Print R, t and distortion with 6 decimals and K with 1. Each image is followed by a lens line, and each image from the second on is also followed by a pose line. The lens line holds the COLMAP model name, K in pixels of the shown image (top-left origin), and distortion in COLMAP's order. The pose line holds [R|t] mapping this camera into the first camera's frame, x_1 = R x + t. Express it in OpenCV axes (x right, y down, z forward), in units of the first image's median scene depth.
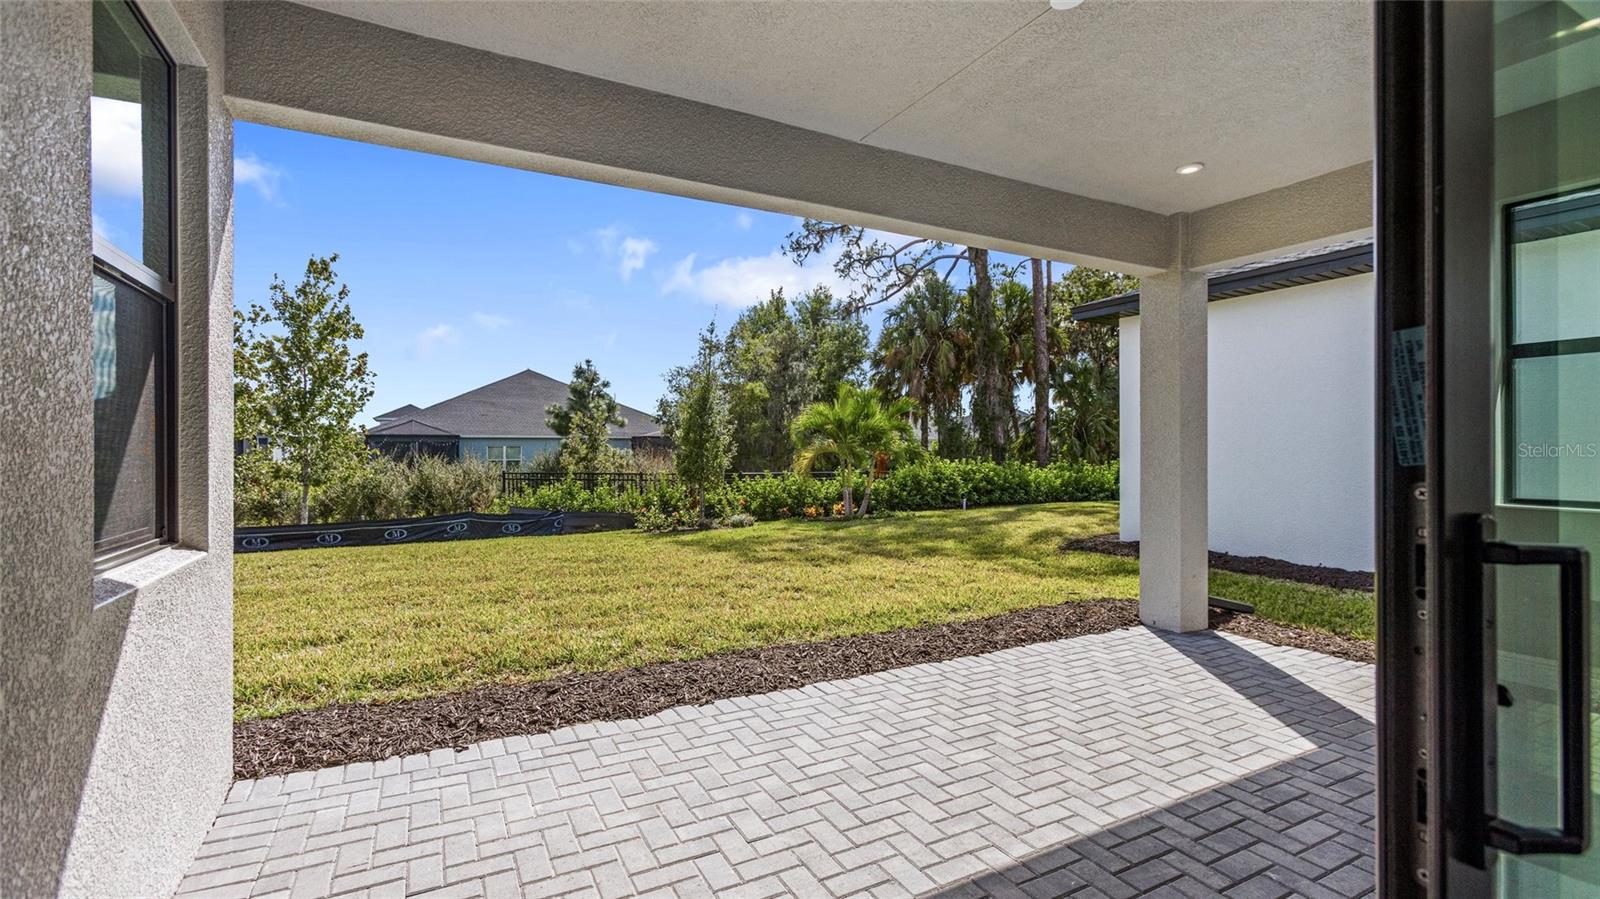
lens RADIAL K [[709.0, 0, 793.5], [0, 709.0, 448.9], [0, 0, 1]] dist [-0.013824, 0.000003]
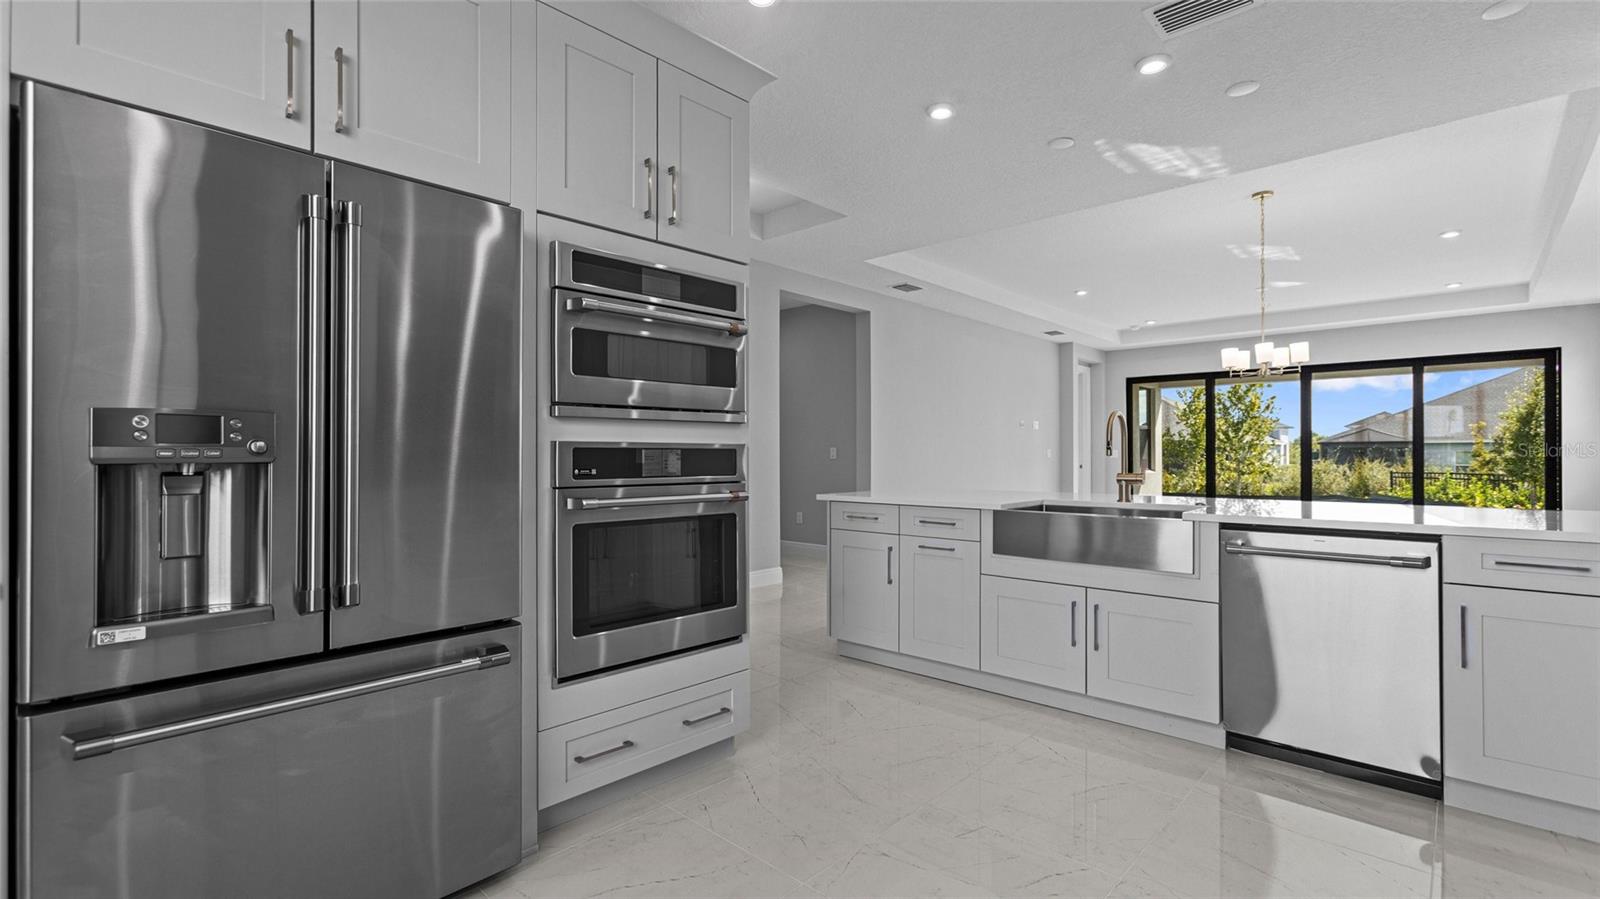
lens RADIAL K [[722.9, 0, 795.7], [0, 722.9, 453.4], [0, 0, 1]] dist [0.005852, -0.000156]
pose [[0.329643, -0.000505, -0.944105, 0.438528], [-0.001023, 0.999999, -0.000892, 0.001347], [0.944105, 0.001260, 0.329643, -0.432230]]
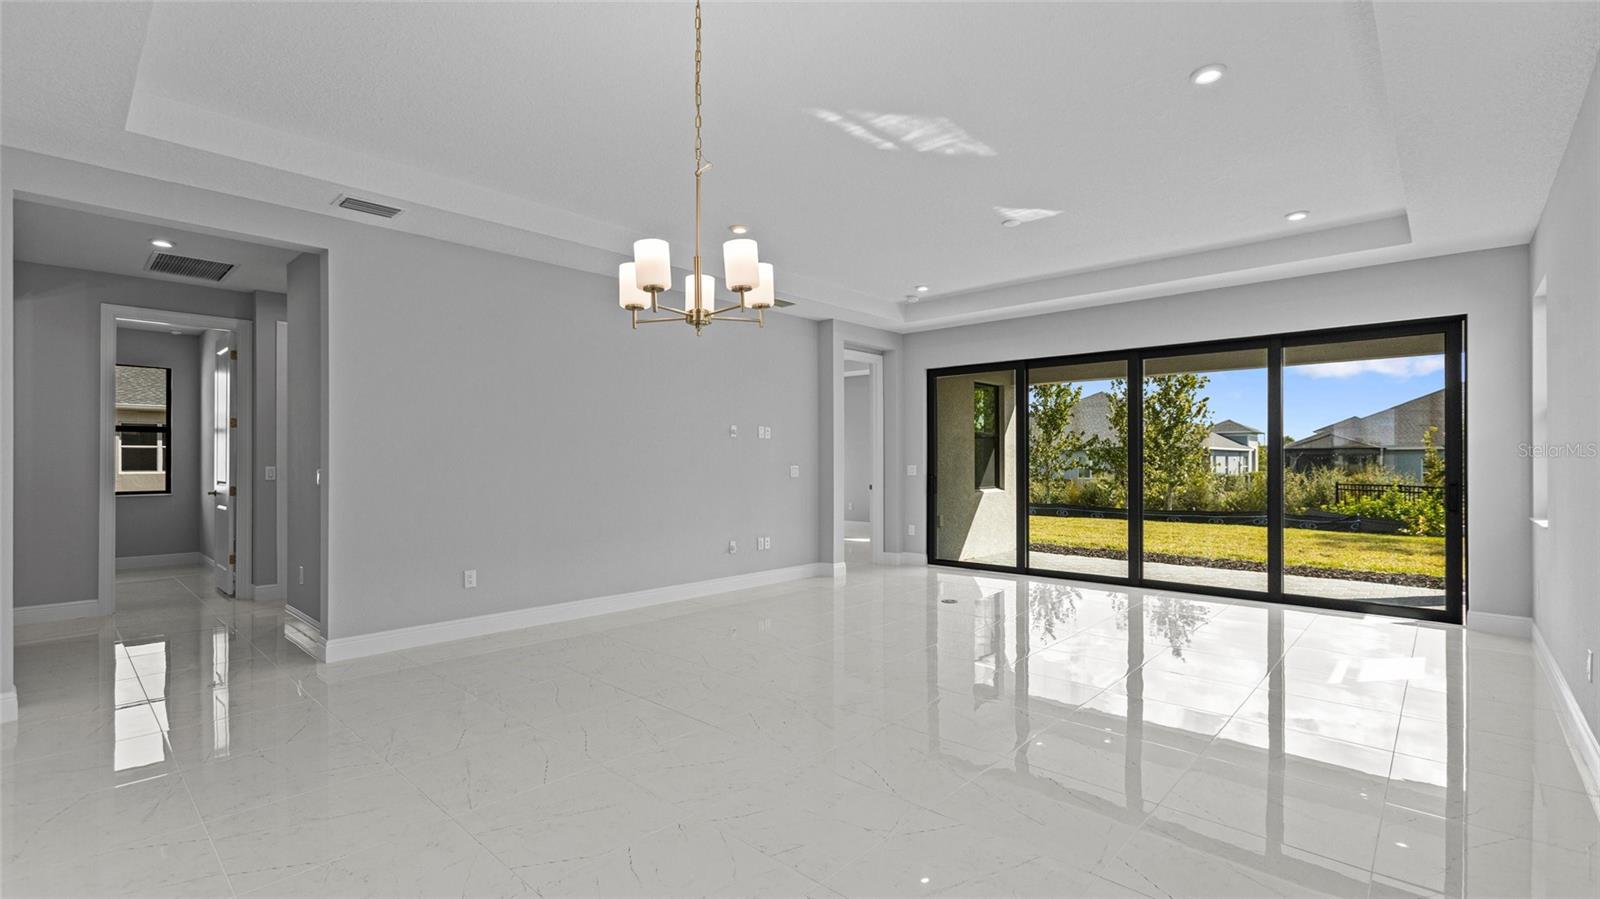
lens RADIAL K [[709.0, 0, 793.5], [0, 709.0, 448.9], [0, 0, 1]] dist [-0.013824, 0.000003]
pose [[0.322549, -0.012095, -0.946475, 0.356332], [-0.001506, 0.999911, -0.013291, -0.006129], [0.946552, 0.005712, 0.322502, -0.205760]]
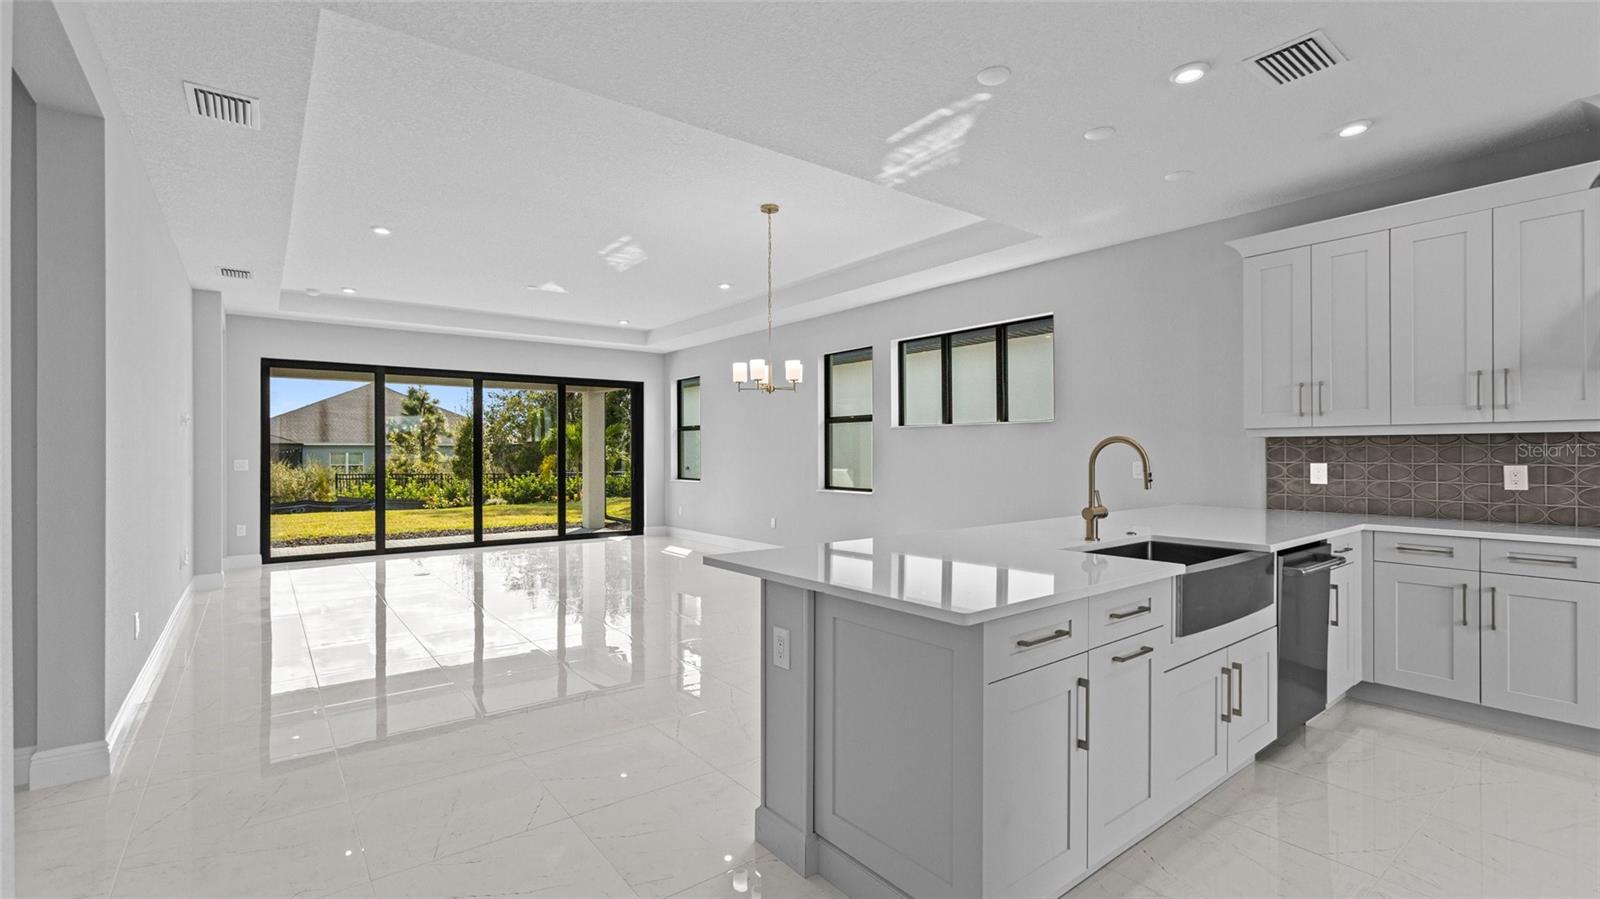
lens RADIAL K [[709.0, 0, 793.5], [0, 709.0, 448.9], [0, 0, 1]] dist [-0.013824, 0.000003]
pose [[0.986482, 0.003145, 0.163840, 0.211326], [-0.001959, 0.999971, -0.007396, -0.005664], [-0.163859, 0.006975, 0.986459, -0.433995]]
